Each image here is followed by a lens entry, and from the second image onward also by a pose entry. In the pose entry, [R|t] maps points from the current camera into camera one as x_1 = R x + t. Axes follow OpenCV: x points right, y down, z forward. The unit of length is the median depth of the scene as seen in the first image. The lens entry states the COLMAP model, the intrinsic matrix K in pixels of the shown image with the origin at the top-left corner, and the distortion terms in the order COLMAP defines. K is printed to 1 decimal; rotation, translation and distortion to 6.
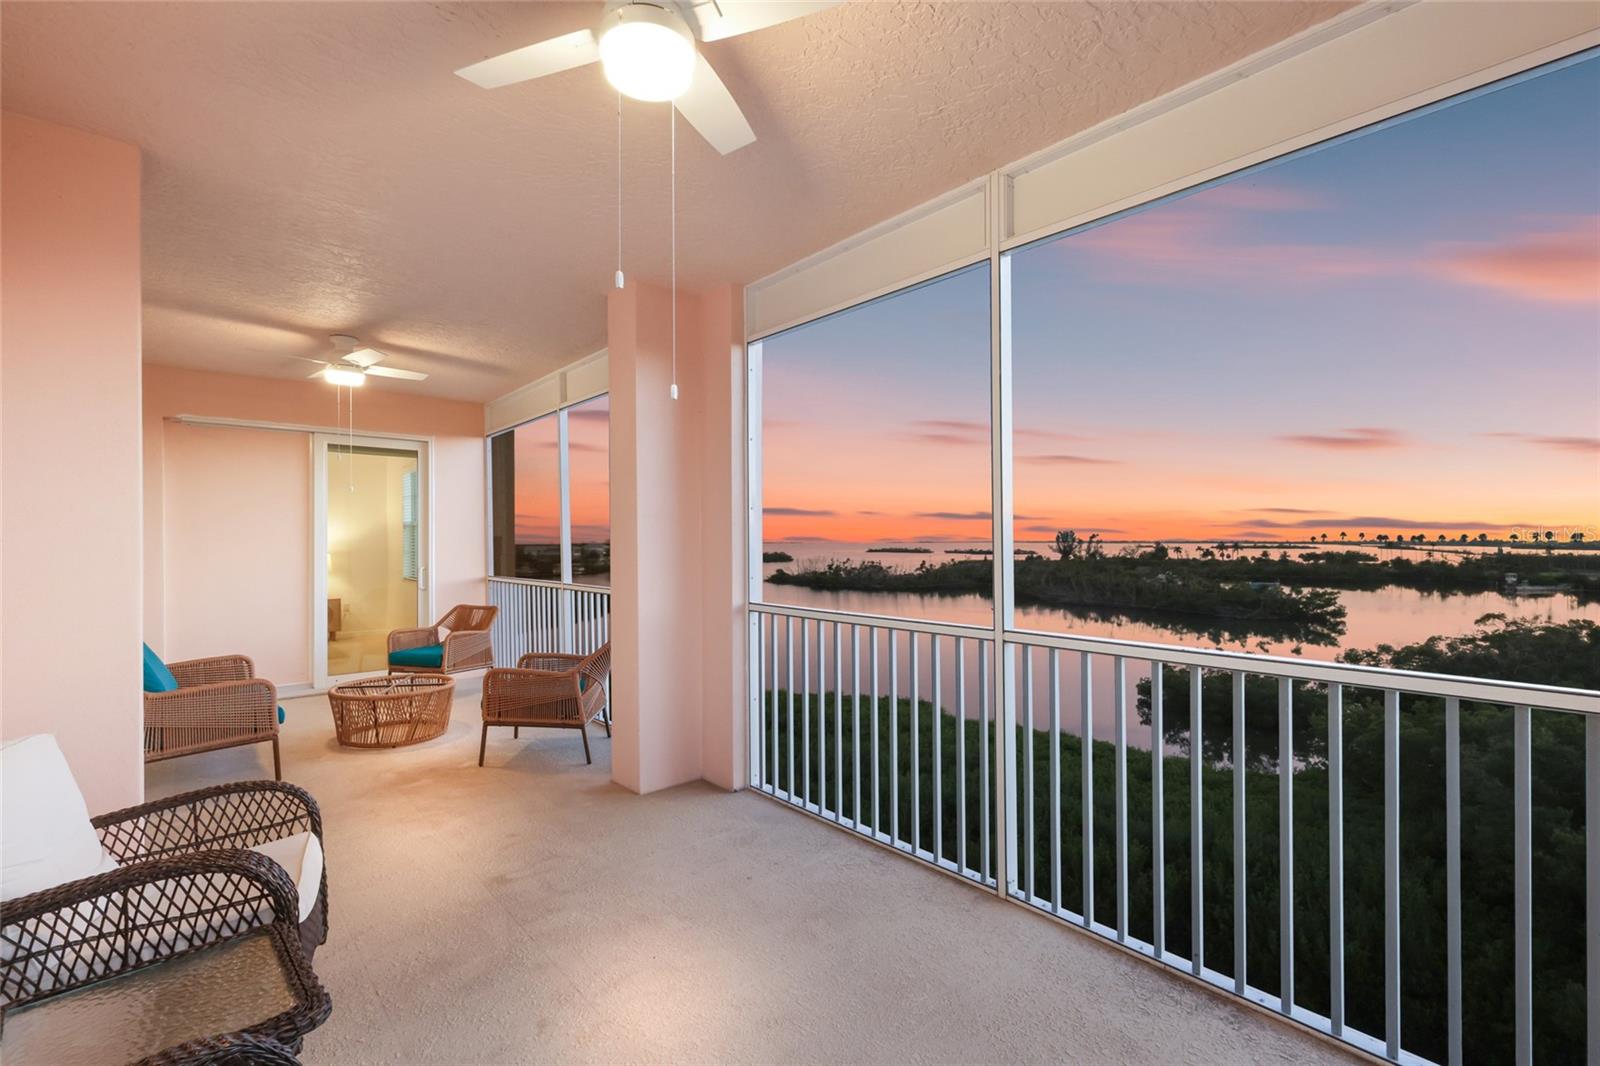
lens RADIAL K [[700.6, 0, 801.5], [0, 700.6, 539.3], [0, 0, 1]] dist [-0.001310, 0.000200]
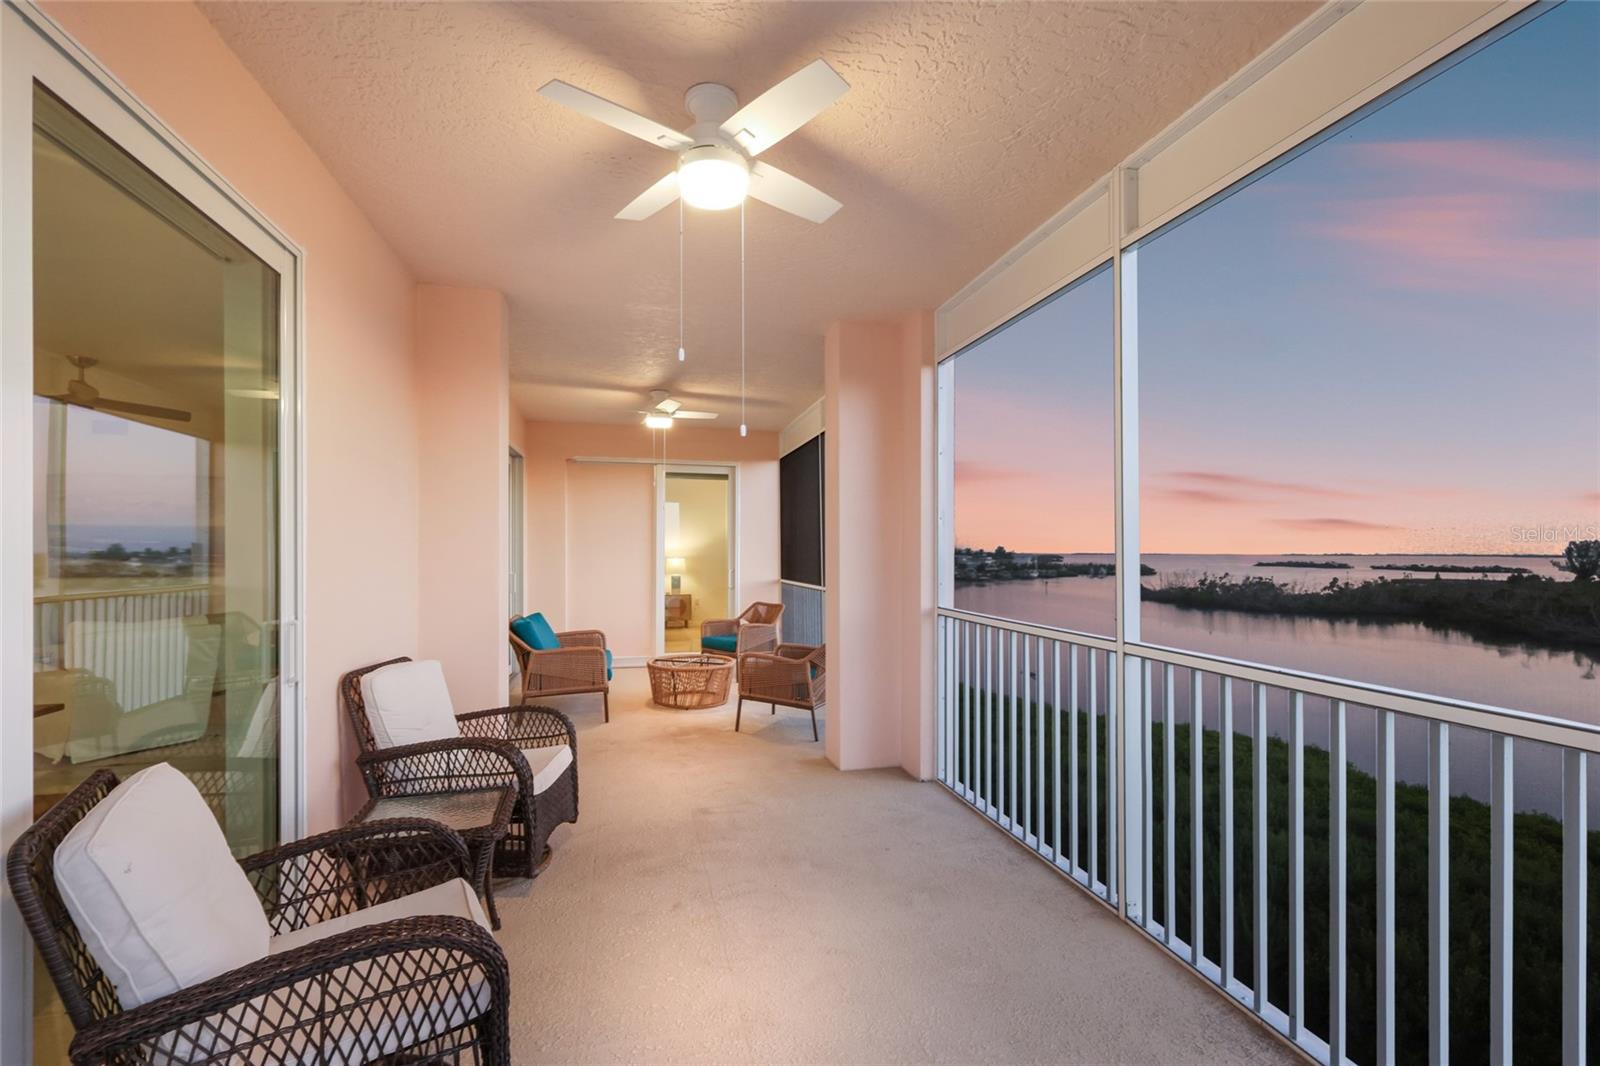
lens RADIAL K [[700.2, 0, 801.5], [0, 700.2, 553.0], [0, 0, 1]] dist [-0.000300, 0.000417]
pose [[0.886029, 0.008889, -0.463544, 0.131743], [-0.006345, 0.999955, 0.007046, 0.001081], [0.463586, -0.003302, 0.886046, -0.022572]]
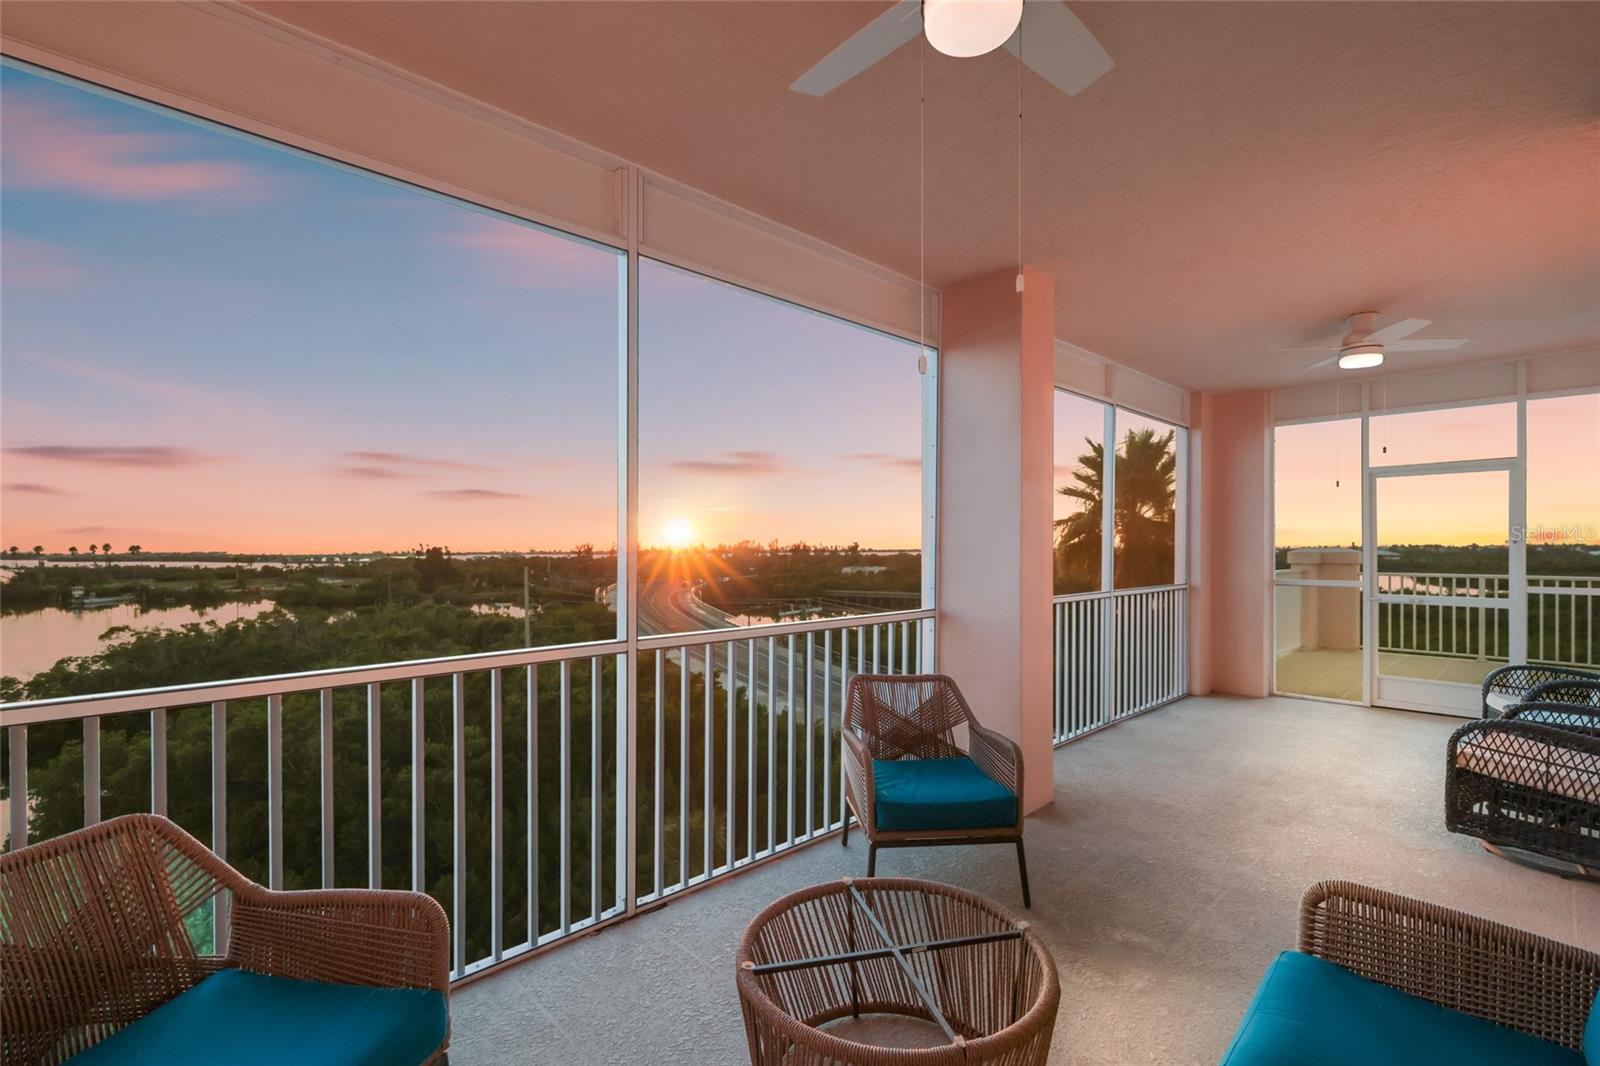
lens RADIAL K [[710.4, 0, 800.4], [0, 710.4, 548.6], [0, 0, 1]] dist [0.006421, 0.000705]
pose [[-0.030794, -0.001168, 0.999525, -0.634900], [0.005877, 0.999982, 0.001349, 0.000121], [-0.999508, 0.005915, -0.030786, 0.707463]]
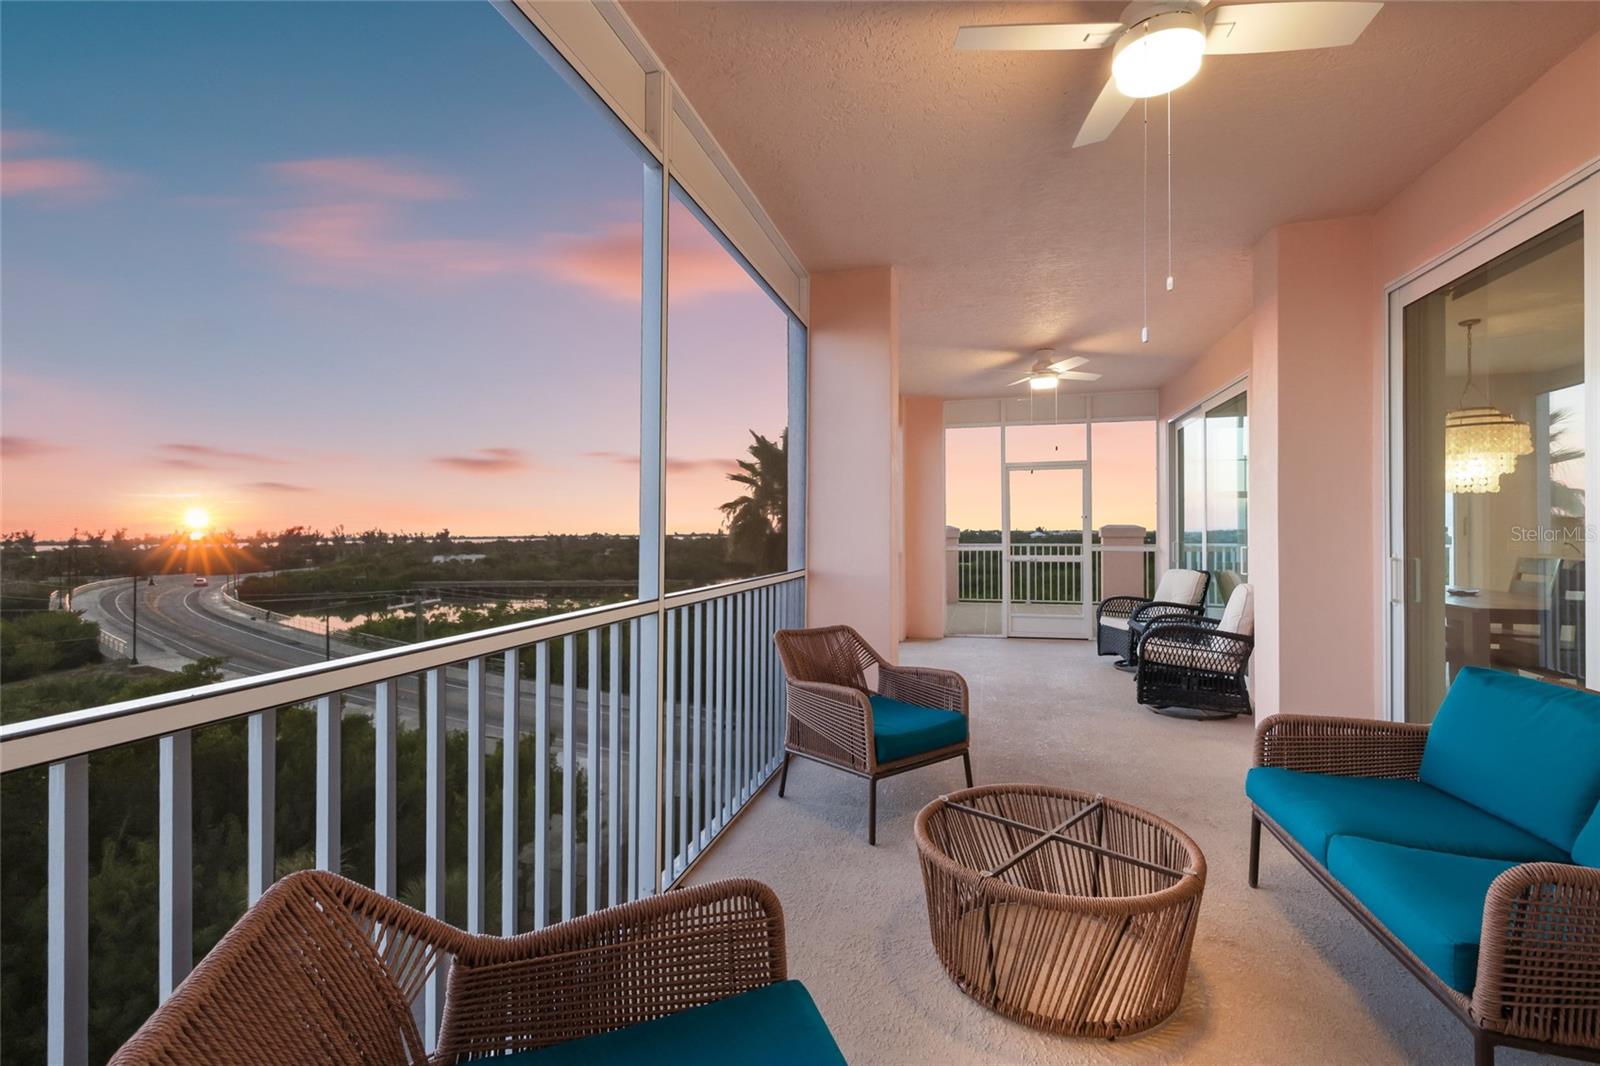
lens RADIAL K [[693.5, 0, 797.7], [0, 693.5, 534.2], [0, 0, 1]] dist [0.003061, 0.000059]
pose [[-0.546682, 0.001131, 0.837340, -0.573002], [0.008699, 0.999953, 0.004329, 0.015595], [-0.837295, 0.009650, -0.546666, 0.890859]]
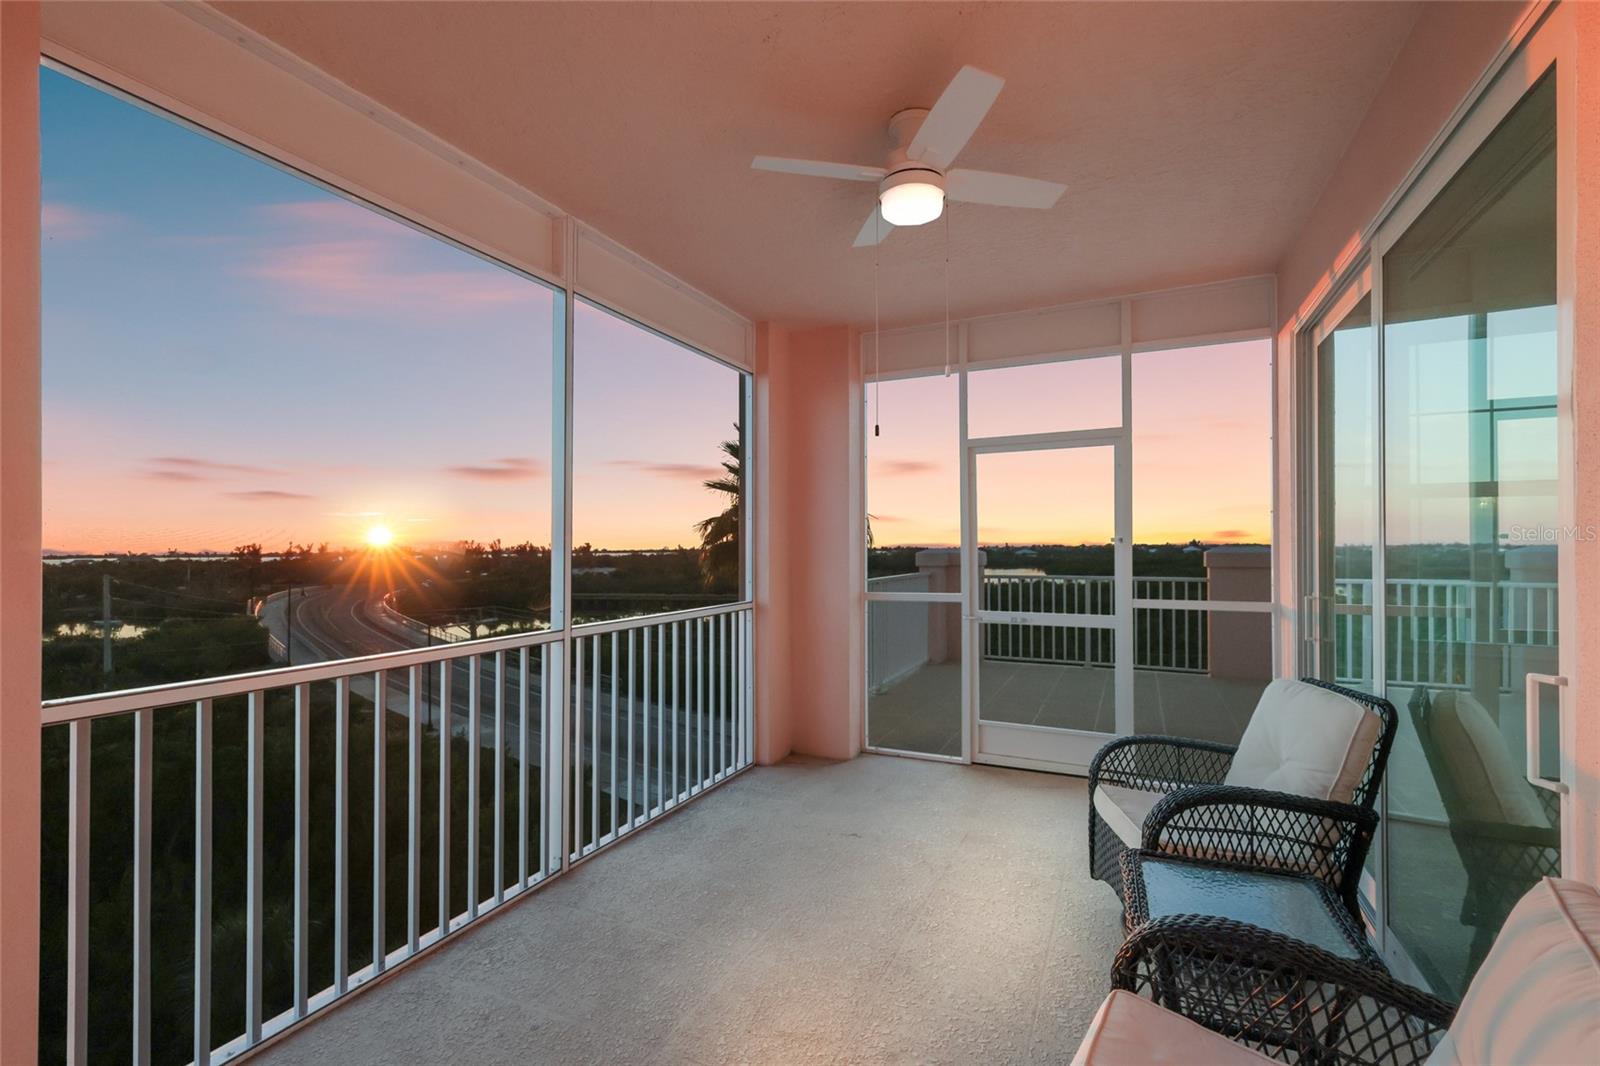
lens RADIAL K [[700.6, 0, 801.5], [0, 700.6, 539.3], [0, 0, 1]] dist [-0.001310, 0.000200]
pose [[-0.392259, 0.011976, 0.919777, -0.338529], [0.007489, 0.999924, -0.009825, 0.000999], [-0.919824, 0.003034, -0.392319, 0.405324]]
